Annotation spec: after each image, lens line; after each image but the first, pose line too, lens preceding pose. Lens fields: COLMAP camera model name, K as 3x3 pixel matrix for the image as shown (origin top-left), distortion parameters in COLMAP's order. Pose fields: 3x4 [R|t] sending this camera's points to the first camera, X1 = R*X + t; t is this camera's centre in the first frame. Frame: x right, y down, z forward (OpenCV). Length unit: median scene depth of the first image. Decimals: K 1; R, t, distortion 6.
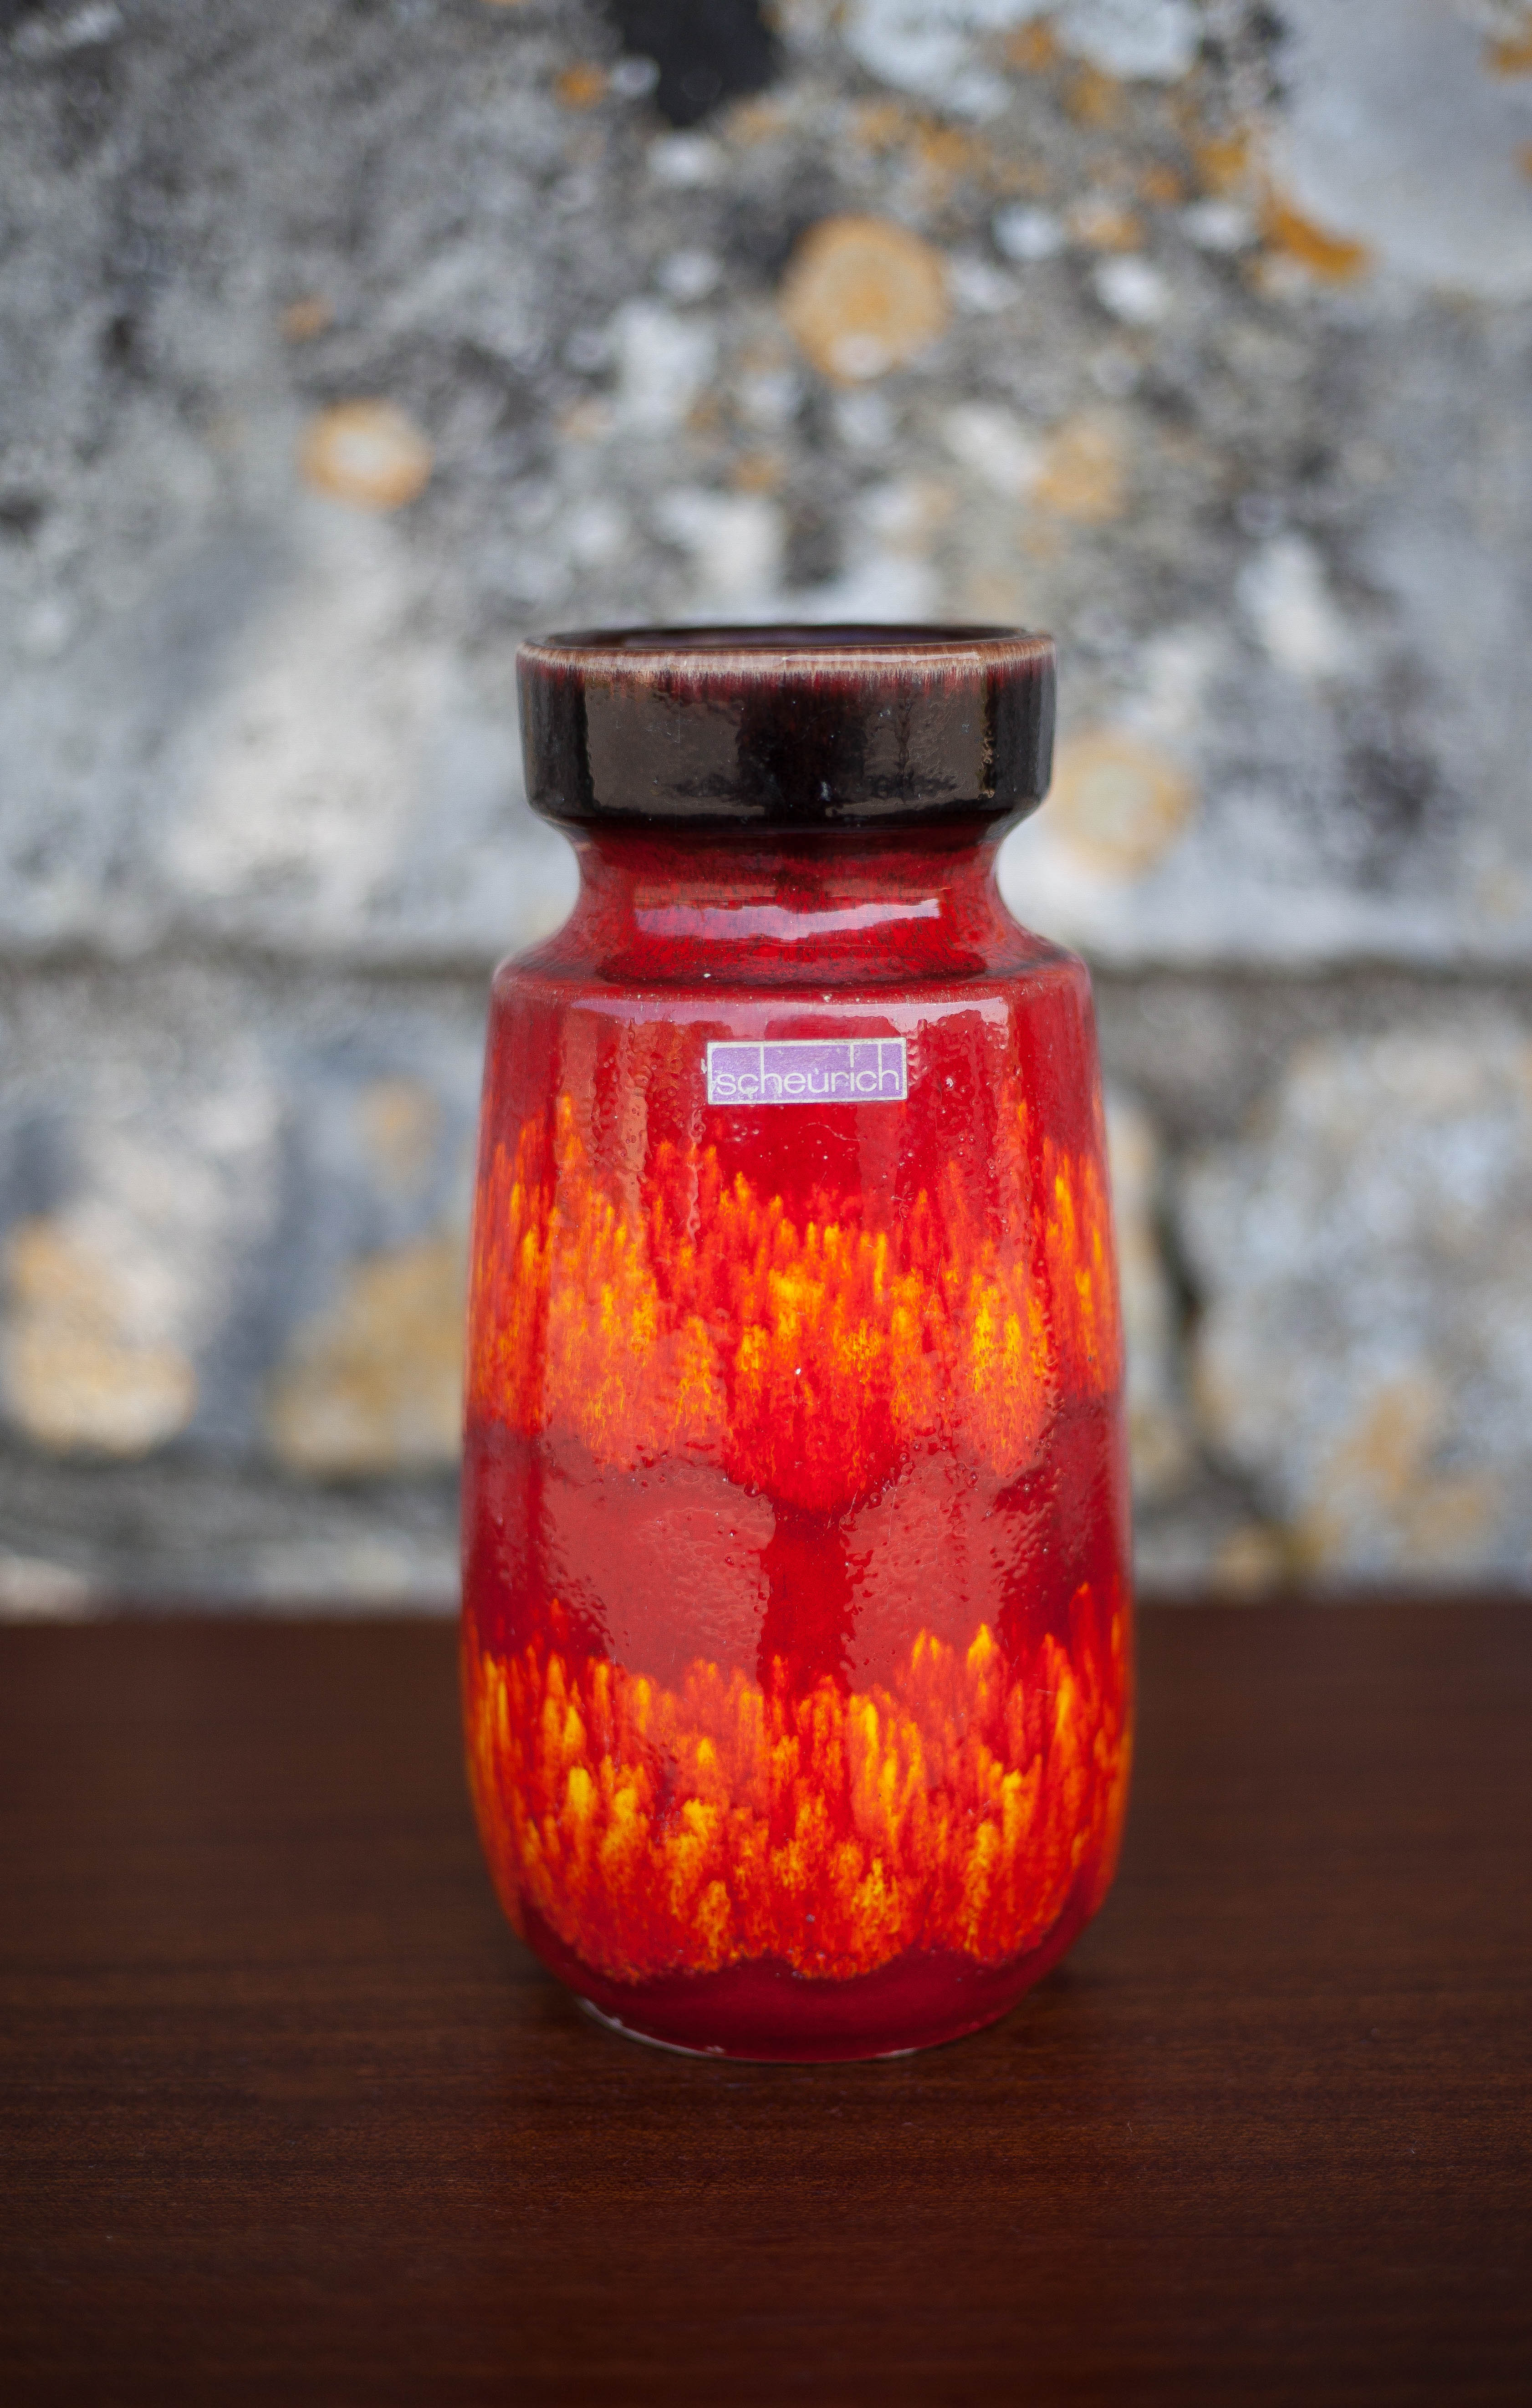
lens RADIAL K [[3965.7, 0, 766.0], [0, 3965.7, 1204.0], [0, 0, 1]] dist [-0.017404, -0.131316]
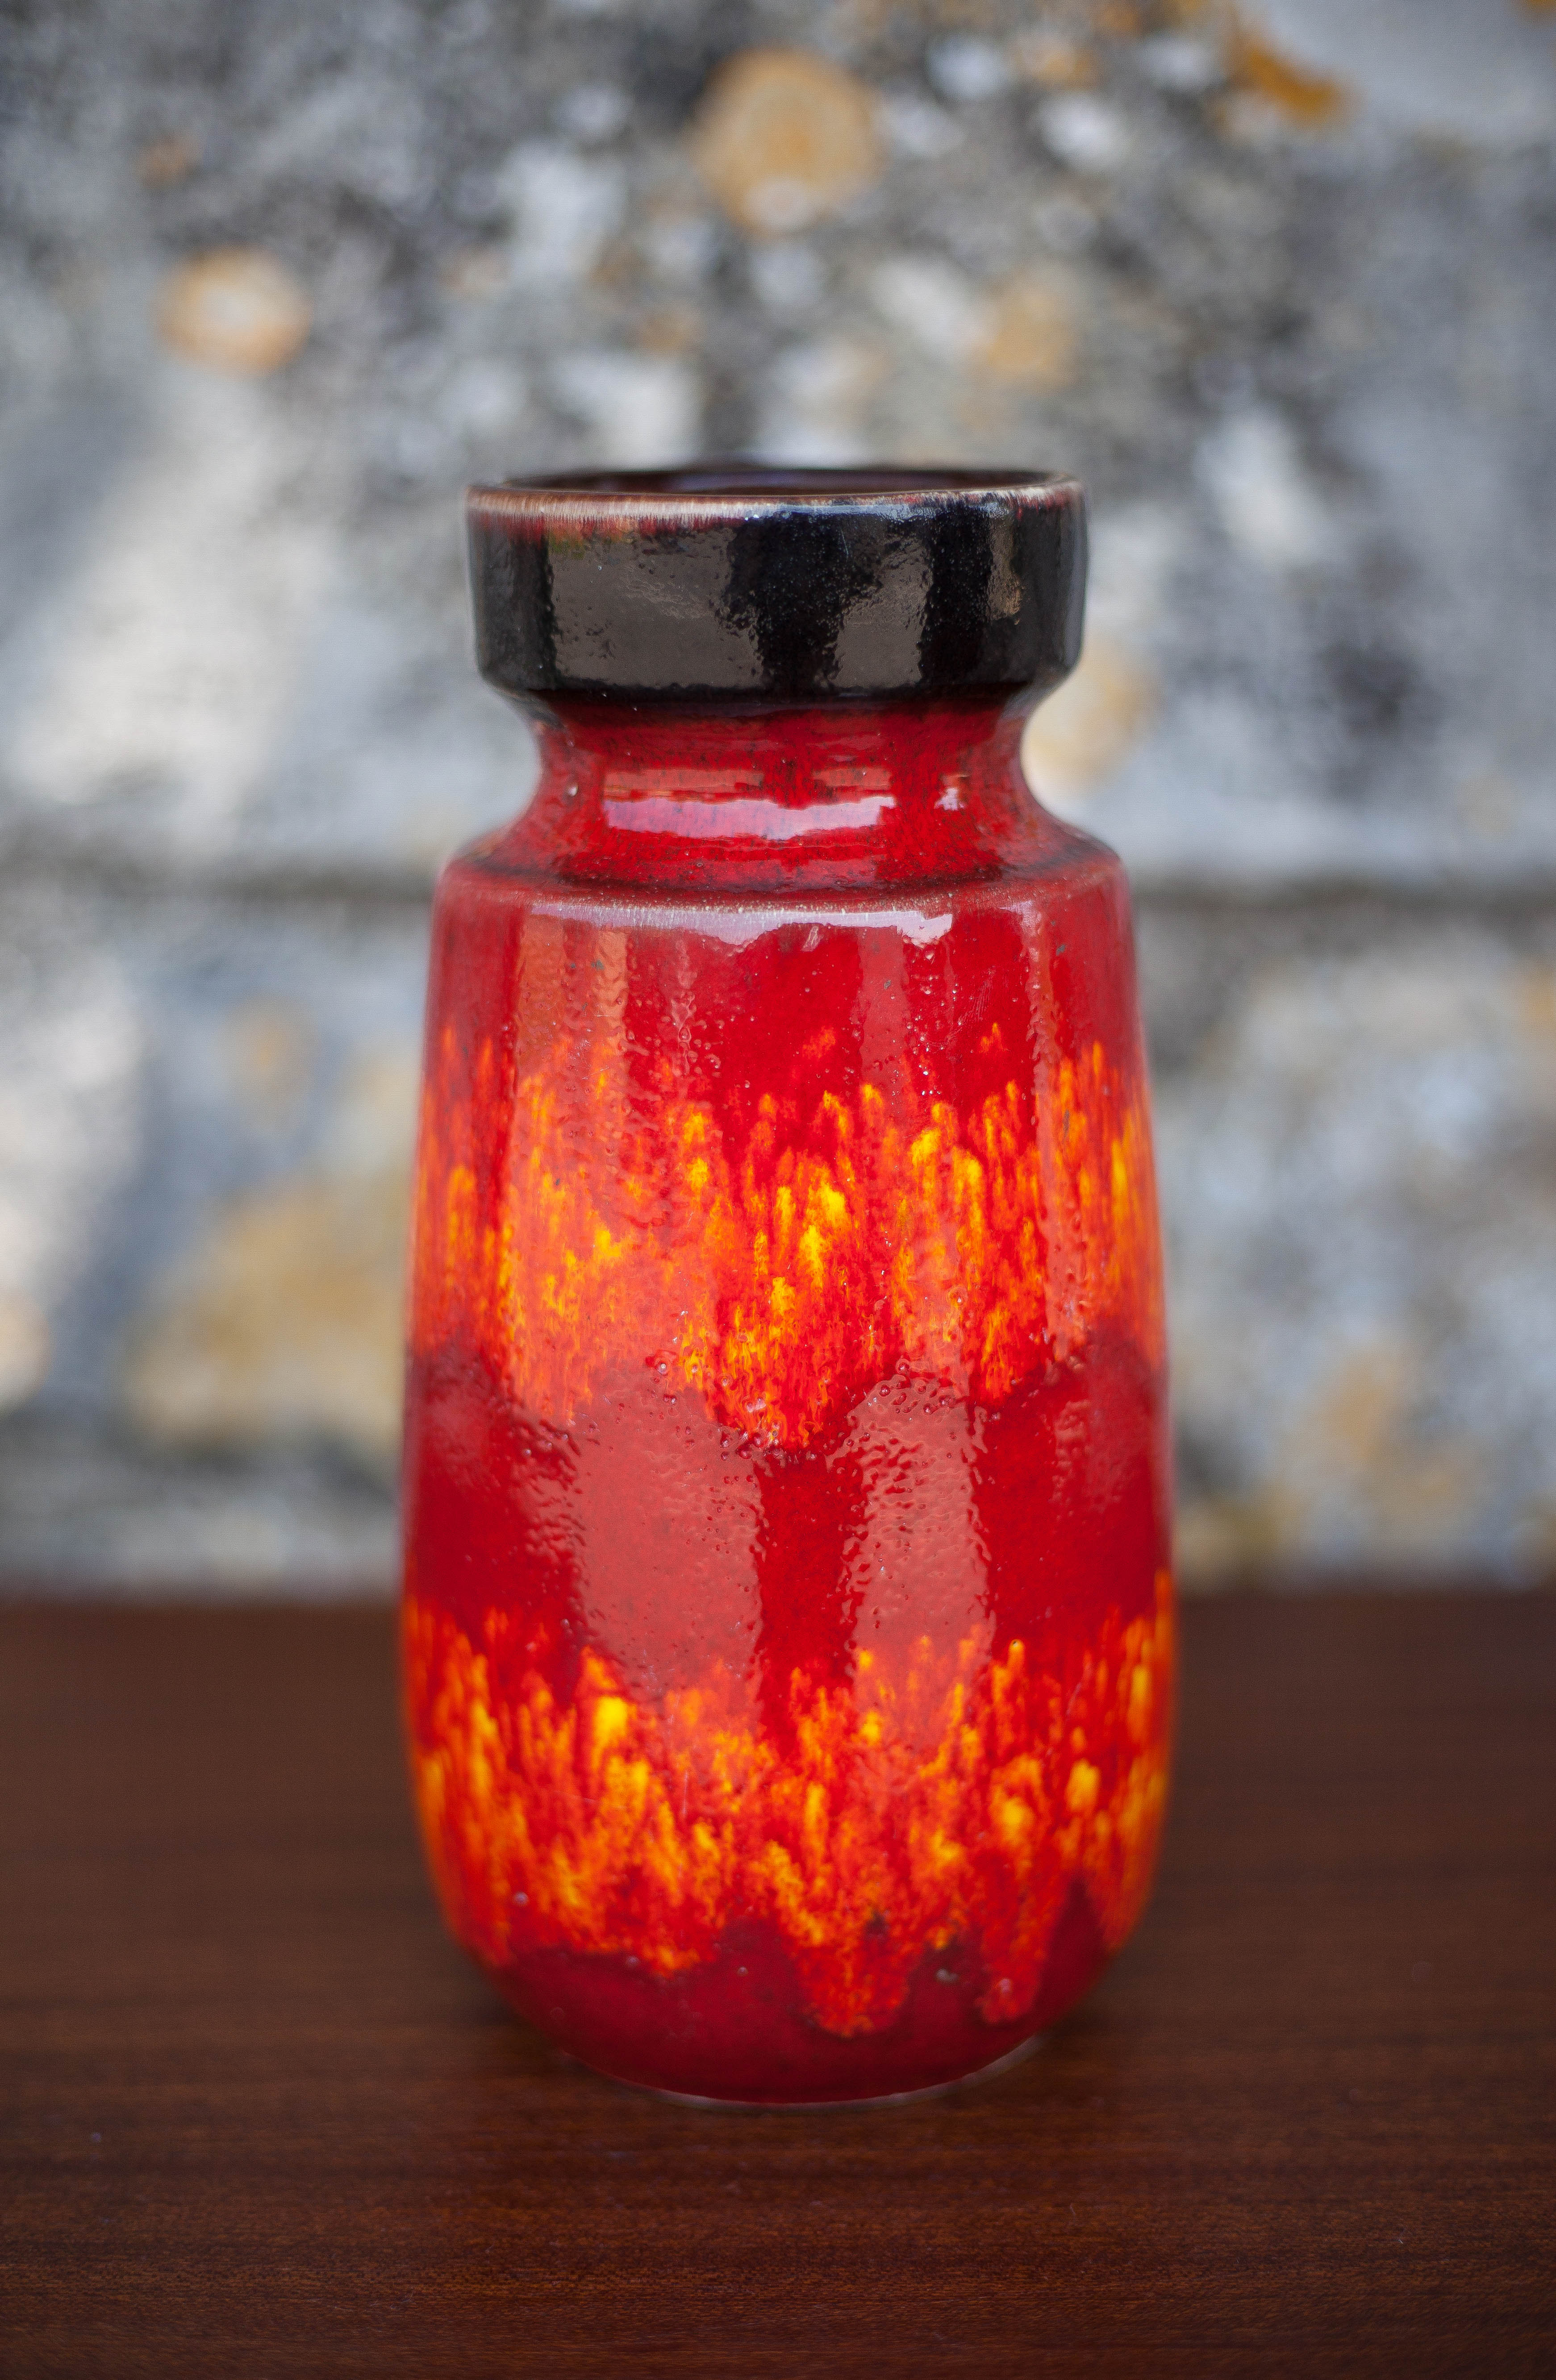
lens RADIAL K [[3958.6, 0, 704.1], [0, 3958.6, 1193.3], [0, 0, 1]] dist [-0.041214, -0.122168]
pose [[0.999986, 0.005203, -0.000122, 0.010024], [-0.005202, 0.999939, 0.009788, 0.003128], [0.000173, -0.009787, 0.999952, 0.136217]]
